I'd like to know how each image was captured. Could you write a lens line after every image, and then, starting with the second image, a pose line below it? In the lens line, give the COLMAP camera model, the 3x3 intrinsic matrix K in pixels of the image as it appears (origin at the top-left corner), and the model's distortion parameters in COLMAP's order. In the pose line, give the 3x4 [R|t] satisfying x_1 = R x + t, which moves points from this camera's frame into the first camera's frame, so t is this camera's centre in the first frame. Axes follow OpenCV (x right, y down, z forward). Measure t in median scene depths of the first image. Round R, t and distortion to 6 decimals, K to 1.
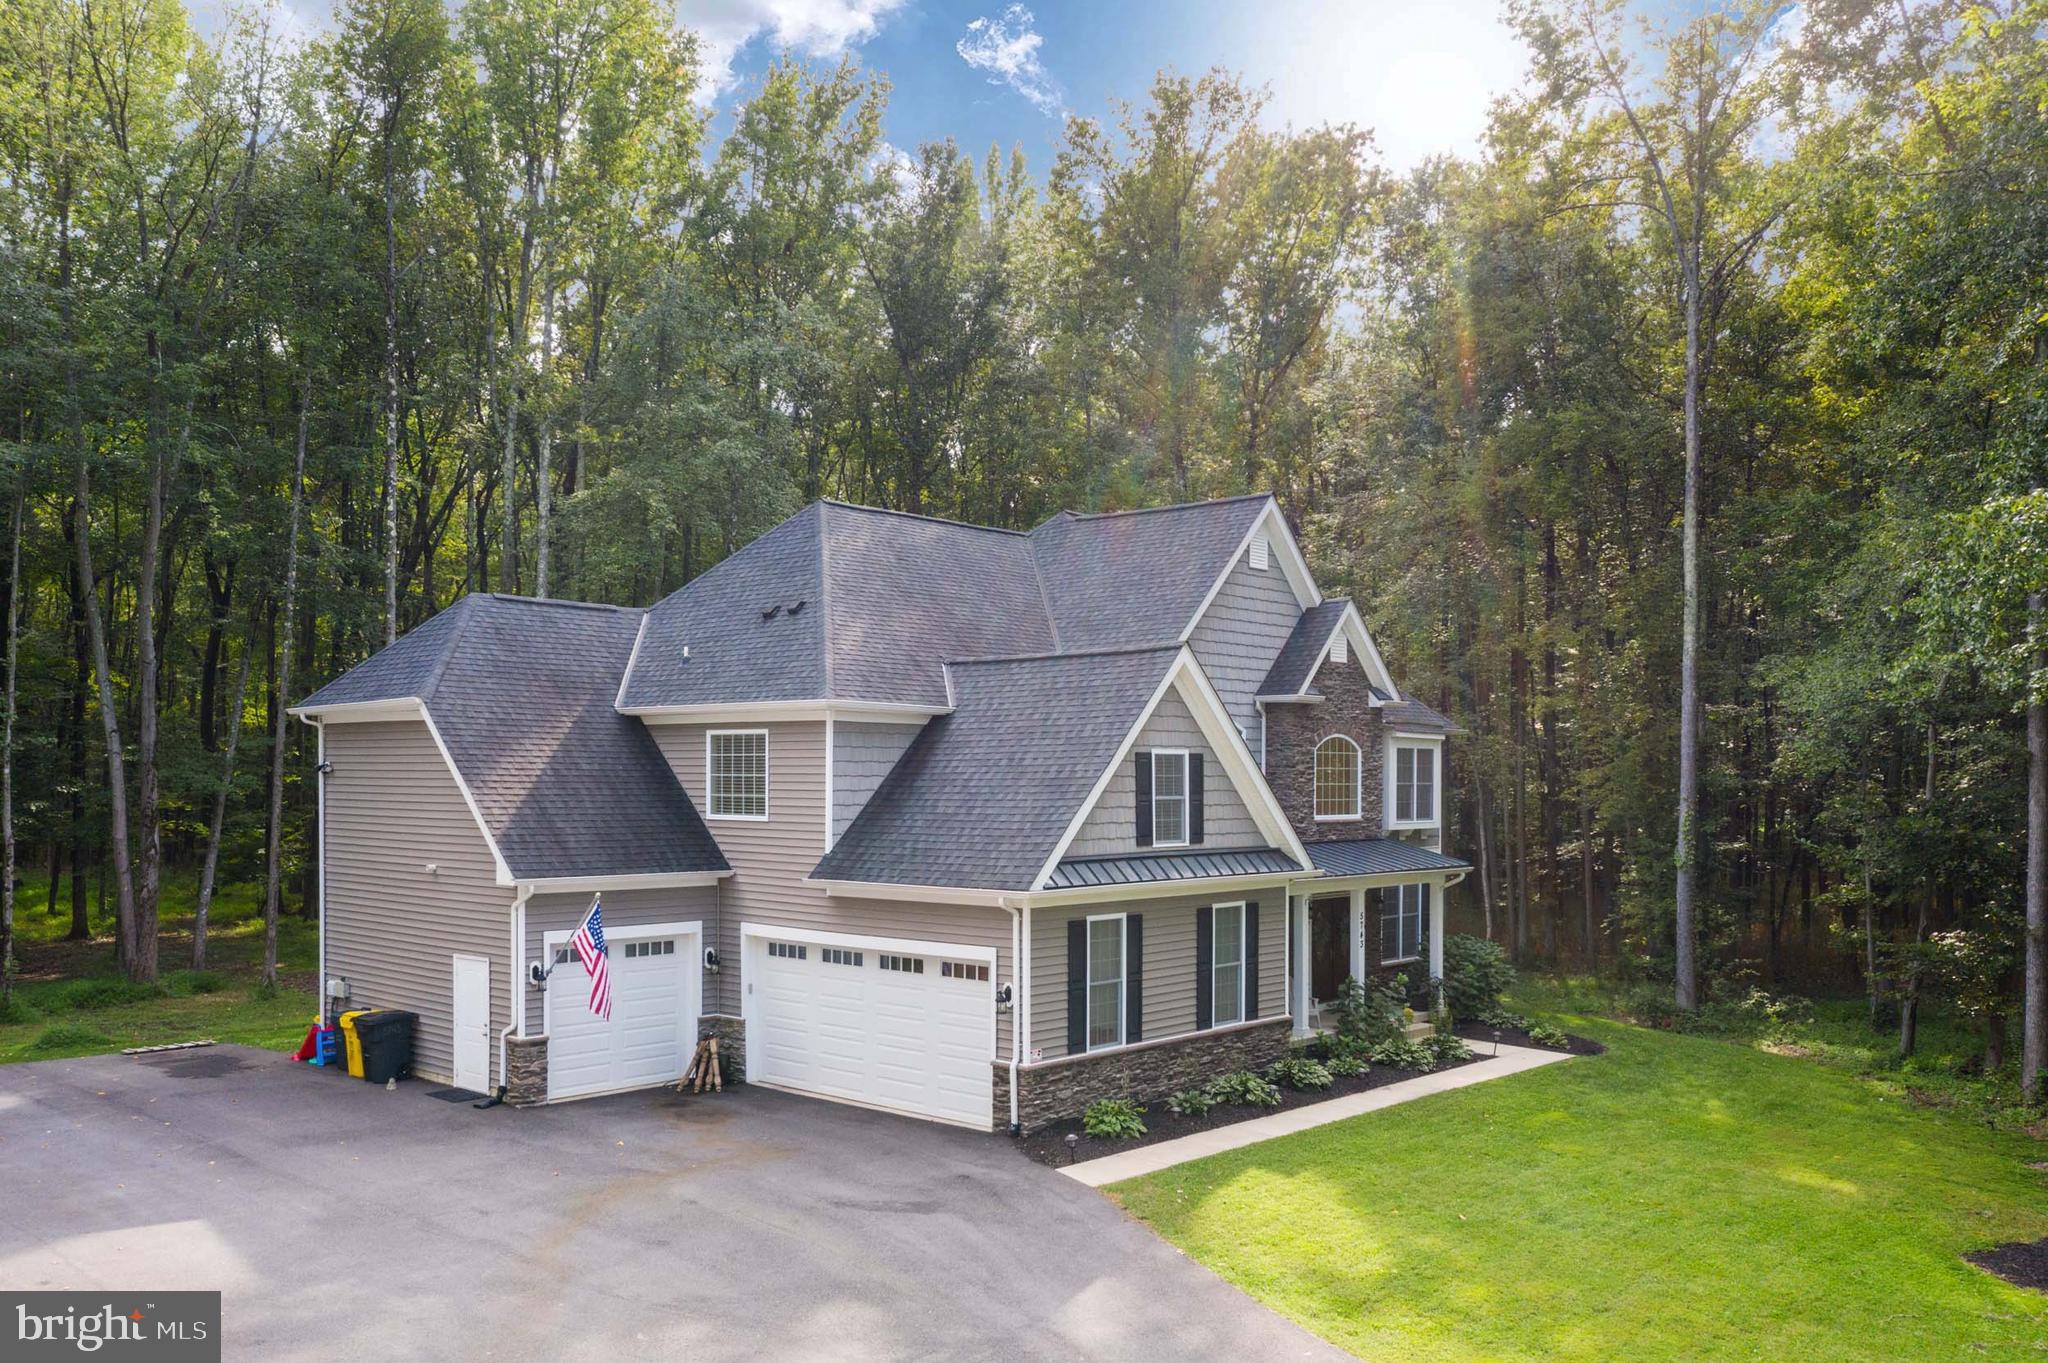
lens RADIAL K [[1647.4, 0, 1068.7], [0, 1647.4, 737.7], [0, 0, 1]] dist [-0.013896, 0.004690]
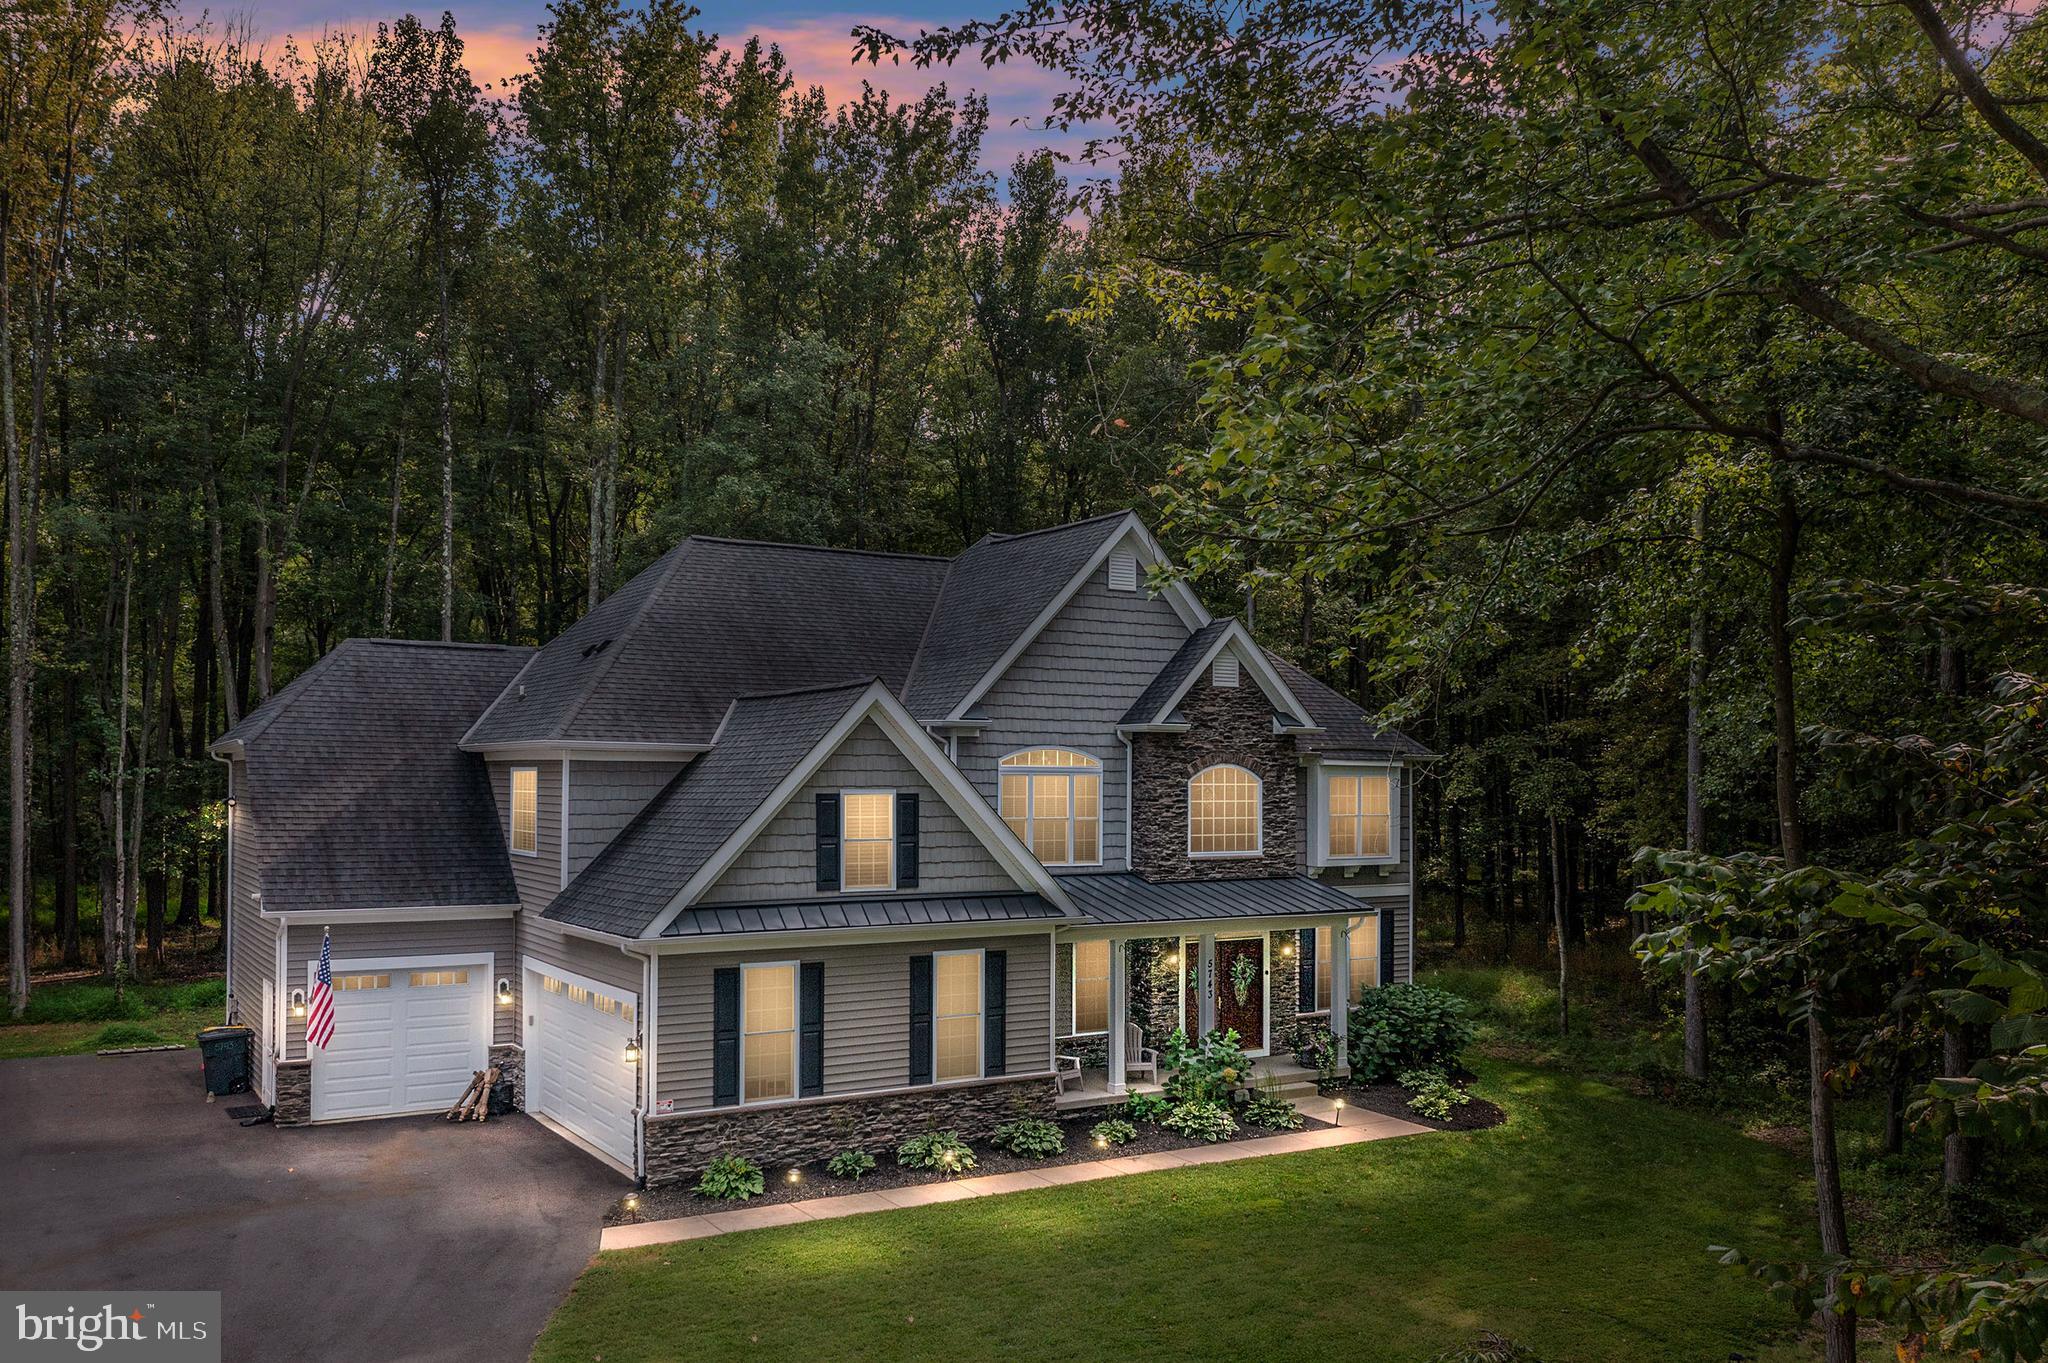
lens RADIAL K [[1647.4, 0, 1025.5], [0, 1647.4, 687.9], [0, 0, 1]] dist [-0.013896, 0.004690]
pose [[0.961976, -0.015541, -0.272693, 0.407570], [0.006460, 0.999395, -0.034169, -0.018462], [0.273059, 0.031108, 0.961494, 0.099119]]
